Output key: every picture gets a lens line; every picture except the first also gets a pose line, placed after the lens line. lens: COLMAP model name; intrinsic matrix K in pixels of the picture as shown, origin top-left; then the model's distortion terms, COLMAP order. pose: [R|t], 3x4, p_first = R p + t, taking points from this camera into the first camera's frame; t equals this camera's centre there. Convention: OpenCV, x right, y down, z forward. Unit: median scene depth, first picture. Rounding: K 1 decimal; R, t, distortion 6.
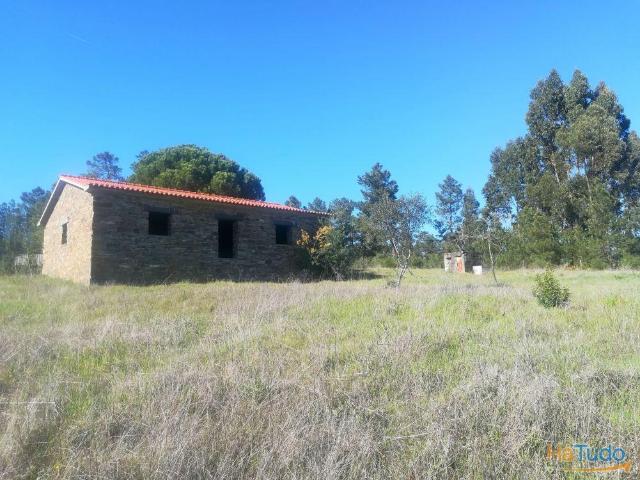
lens RADIAL K [[524.3, 0, 319.1], [0, 524.3, 240.0], [0, 0, 1]] dist [0.008250, -0.026698]
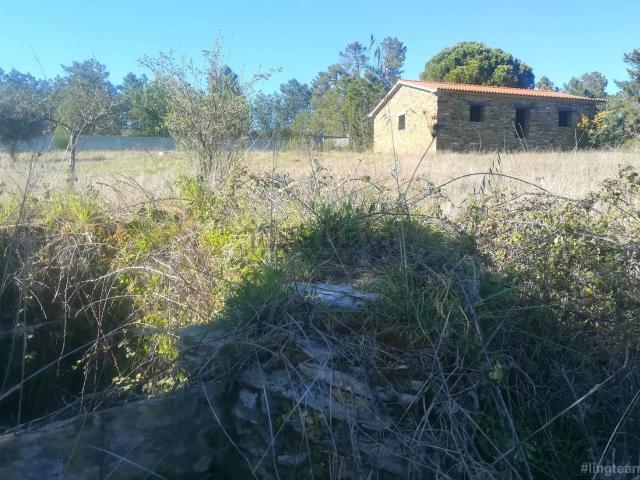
lens RADIAL K [[524.3, 0, 321.1], [0, 524.3, 243.2], [0, 0, 1]] dist [0.008250, -0.026698]
pose [[0.915974, 0.069558, -0.395162, -0.065281], [0.020041, 0.975698, 0.218201, -0.004202], [0.400736, -0.207786, 0.892320, -0.321554]]
